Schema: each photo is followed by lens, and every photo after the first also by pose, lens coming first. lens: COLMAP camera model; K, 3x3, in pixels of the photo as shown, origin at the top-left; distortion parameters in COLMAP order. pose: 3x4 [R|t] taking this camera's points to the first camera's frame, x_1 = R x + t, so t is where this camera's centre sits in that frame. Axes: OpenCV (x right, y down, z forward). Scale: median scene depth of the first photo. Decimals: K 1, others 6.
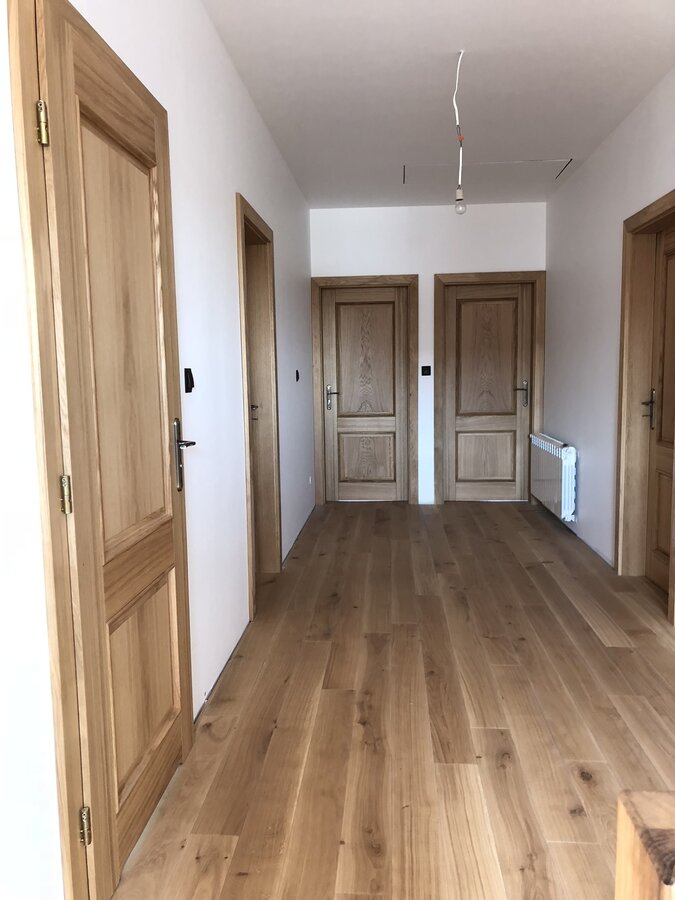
lens RADIAL K [[732.5, 0, 333.6], [0, 732.5, 450.1], [0, 0, 1]] dist [0.040030, -0.002867]
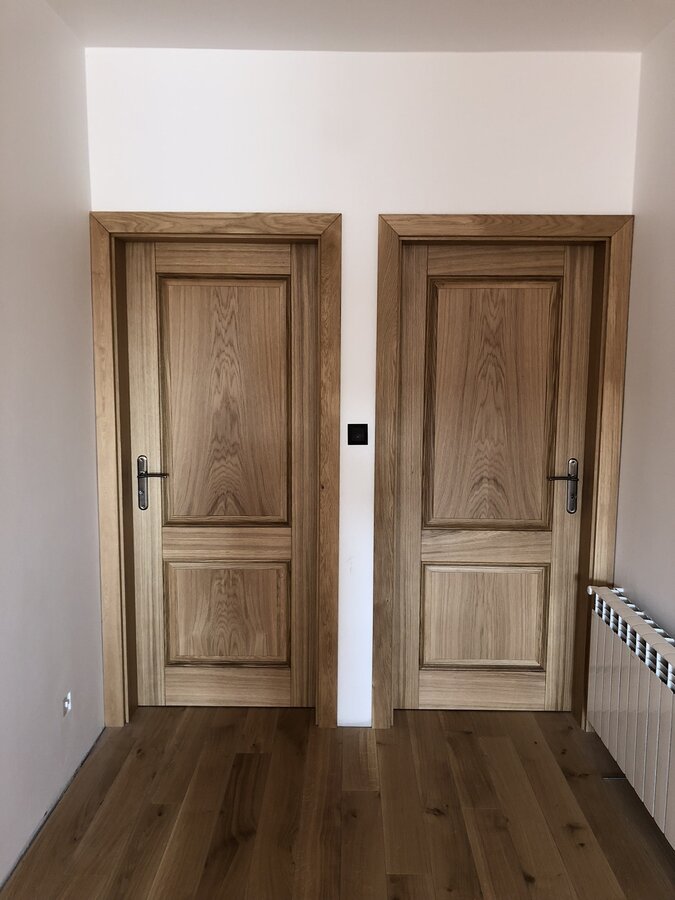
lens RADIAL K [[742.8, 0, 340.8], [0, 742.8, 430.5], [0, 0, 1]] dist [0.009130, -0.000626]
pose [[0.996806, 0.016803, 0.078073, 0.079844], [-0.016379, 0.999847, -0.006066, -0.105776], [-0.078163, 0.004768, 0.996929, 0.546062]]
